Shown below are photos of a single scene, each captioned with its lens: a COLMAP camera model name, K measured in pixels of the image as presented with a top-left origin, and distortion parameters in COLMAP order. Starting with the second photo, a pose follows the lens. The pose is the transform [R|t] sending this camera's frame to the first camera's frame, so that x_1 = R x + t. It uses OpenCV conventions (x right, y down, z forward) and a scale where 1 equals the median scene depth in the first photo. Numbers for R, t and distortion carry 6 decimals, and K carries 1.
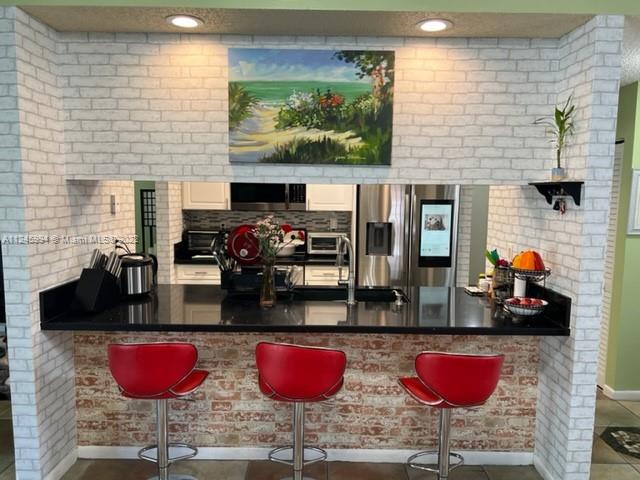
lens RADIAL K [[479.0, 0, 320.5], [0, 479.0, 239.0], [0, 0, 1]] dist [0.015803, -0.016367]
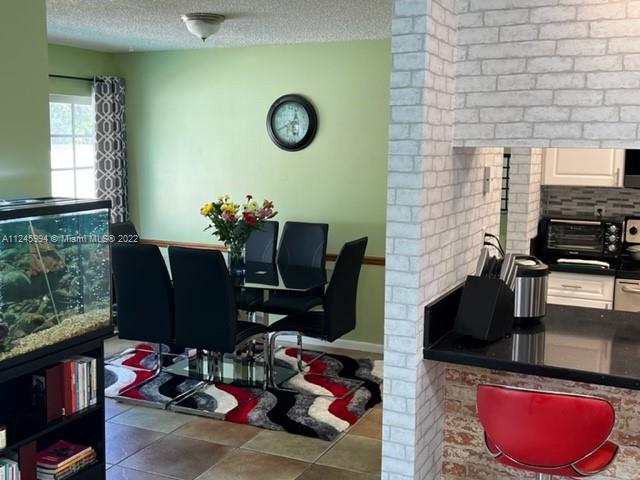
lens RADIAL K [[746.3, 0, 319.1], [0, 746.3, 240.4], [0, 0, 1]] dist [0.049394, 0.000000]
pose [[0.903404, 0.053592, -0.425429, -0.224440], [-0.043220, 0.998487, 0.034003, -0.016239], [0.426607, -0.012331, 0.904353, -0.061992]]
